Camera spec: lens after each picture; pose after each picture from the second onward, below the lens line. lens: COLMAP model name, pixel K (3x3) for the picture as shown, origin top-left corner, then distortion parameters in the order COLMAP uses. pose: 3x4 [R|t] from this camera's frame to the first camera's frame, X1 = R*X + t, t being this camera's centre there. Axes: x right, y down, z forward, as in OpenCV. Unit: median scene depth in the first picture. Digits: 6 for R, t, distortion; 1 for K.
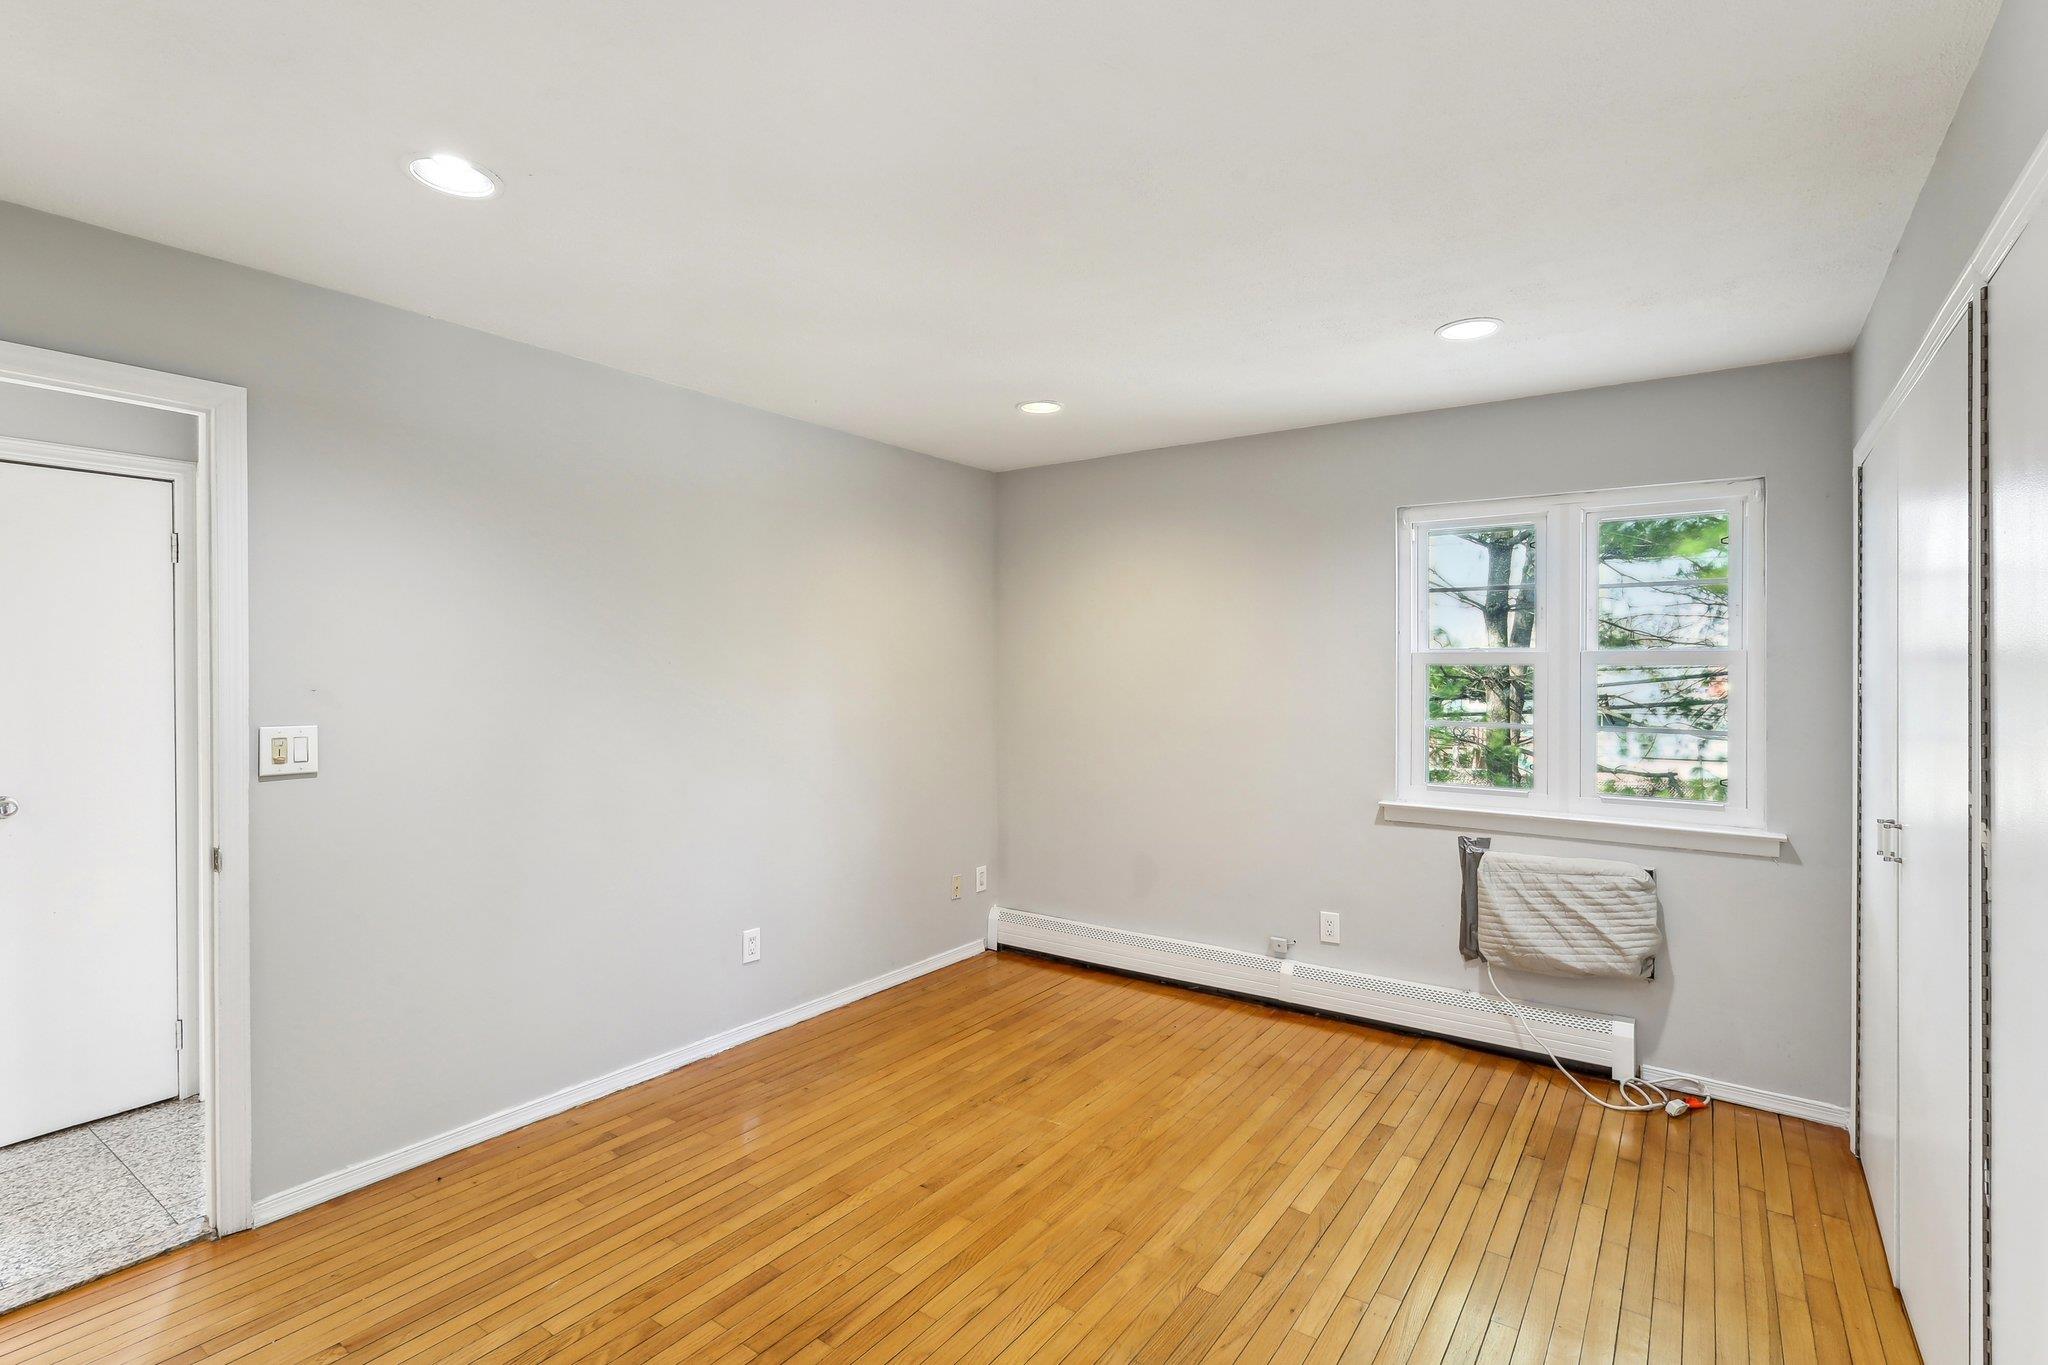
lens RADIAL K [[959.3, 0, 1034.2], [0, 959.3, 685.5], [0, 0, 1]] dist [-0.002603, 0.000267]
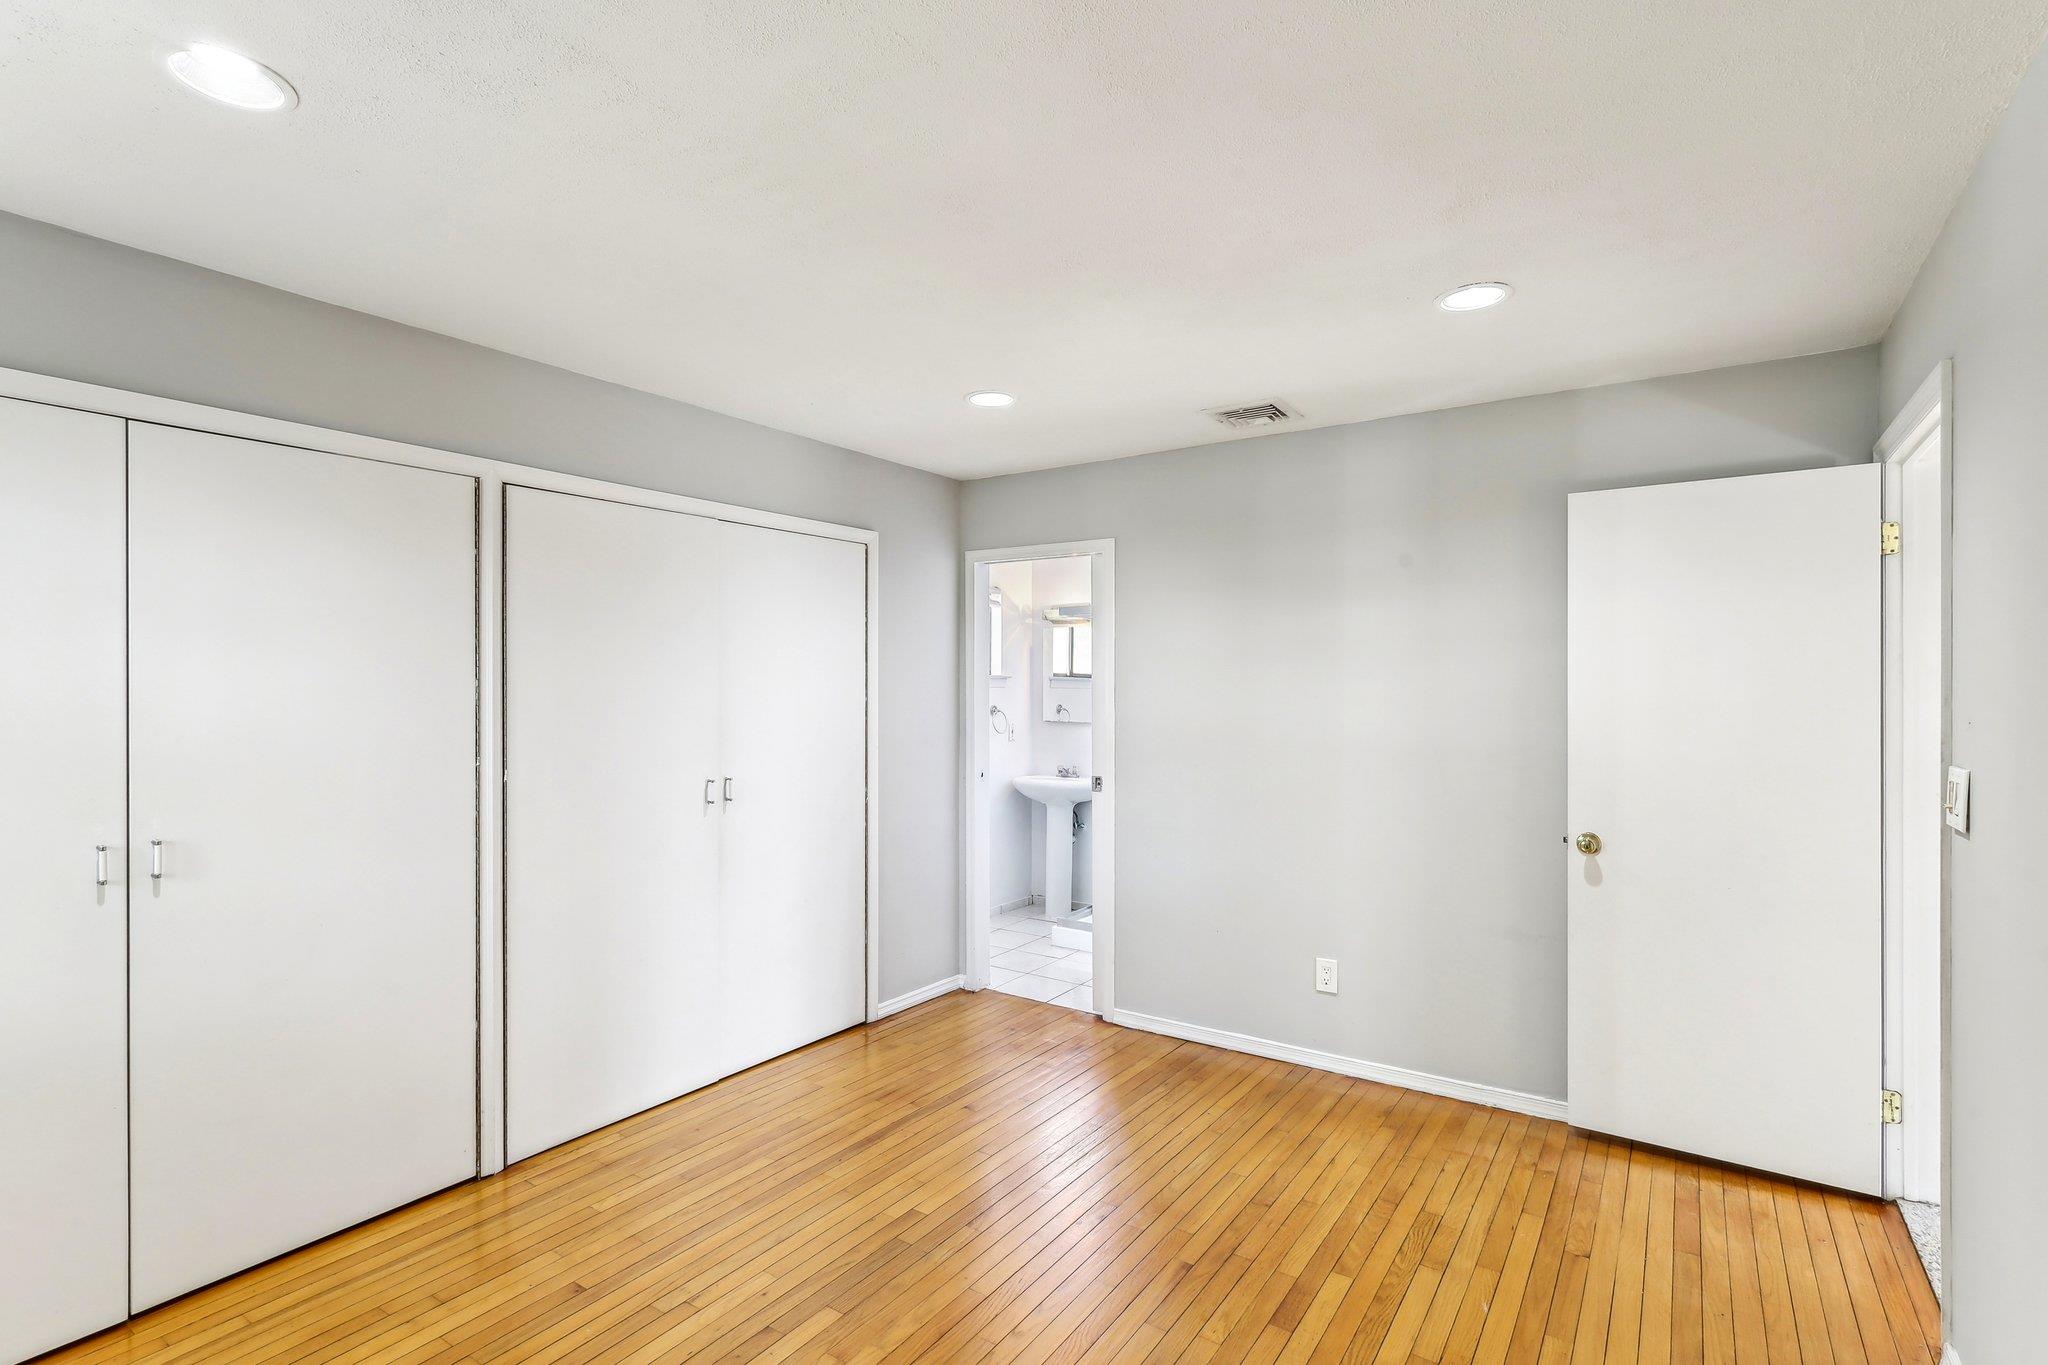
lens RADIAL K [[959.3, 0, 1034.2], [0, 959.3, 685.5], [0, 0, 1]] dist [-0.002603, 0.000267]
pose [[-0.999894, -0.003519, -0.014102, -0.008224], [-0.003633, 0.999961, 0.008077, -0.019940], [0.014073, 0.008128, -0.999868, 1.277588]]
